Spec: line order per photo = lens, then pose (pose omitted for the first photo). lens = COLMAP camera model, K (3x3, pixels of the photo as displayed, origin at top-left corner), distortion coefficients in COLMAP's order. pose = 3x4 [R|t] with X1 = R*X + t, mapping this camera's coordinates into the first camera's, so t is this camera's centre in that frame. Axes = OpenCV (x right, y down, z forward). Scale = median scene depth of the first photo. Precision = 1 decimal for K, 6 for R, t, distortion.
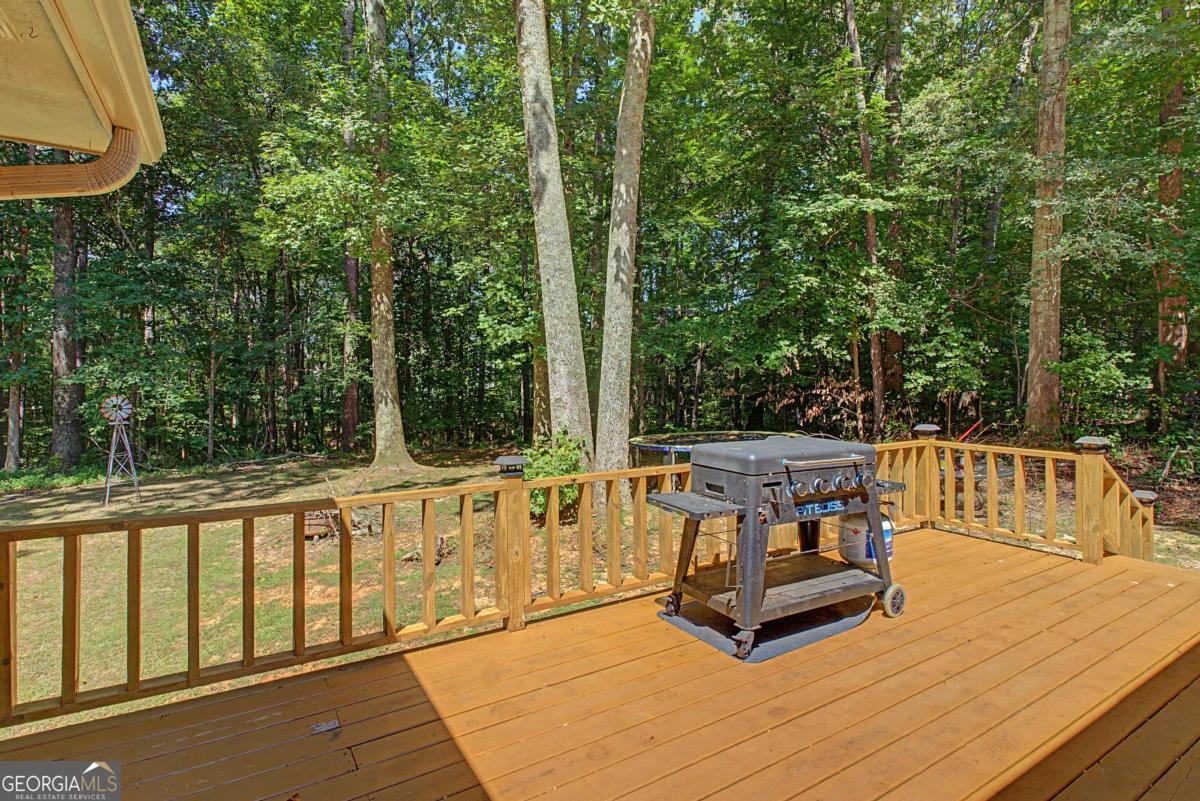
lens RADIAL K [[592.1, 0, 601.6], [0, 592.1, 380.9], [0, 0, 1]] dist [-0.000967, -0.000487]
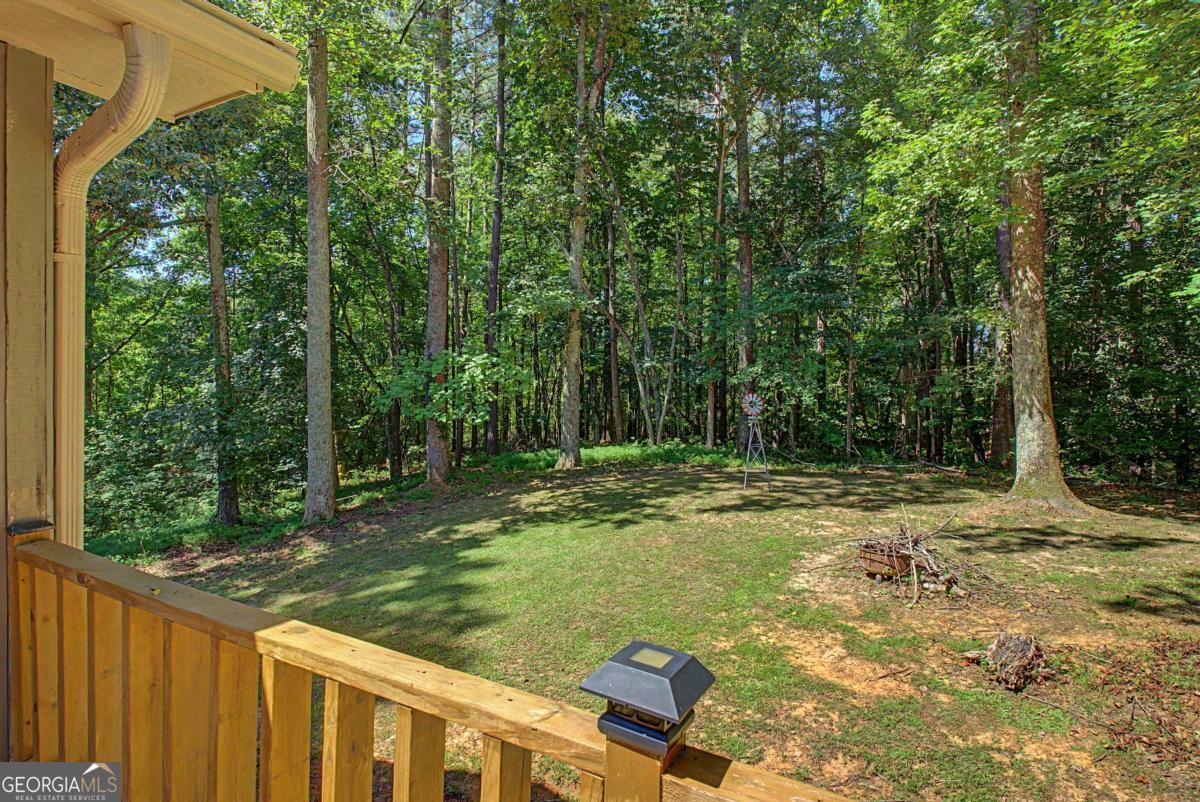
lens RADIAL K [[592.1, 0, 601.6], [0, 592.1, 381.4], [0, 0, 1]] dist [-0.000967, -0.000487]
pose [[0.496062, 0.011127, -0.868216, 0.014714], [-0.012634, 0.999905, 0.005596, -0.000387], [0.868195, 0.008193, 0.496155, 0.163976]]
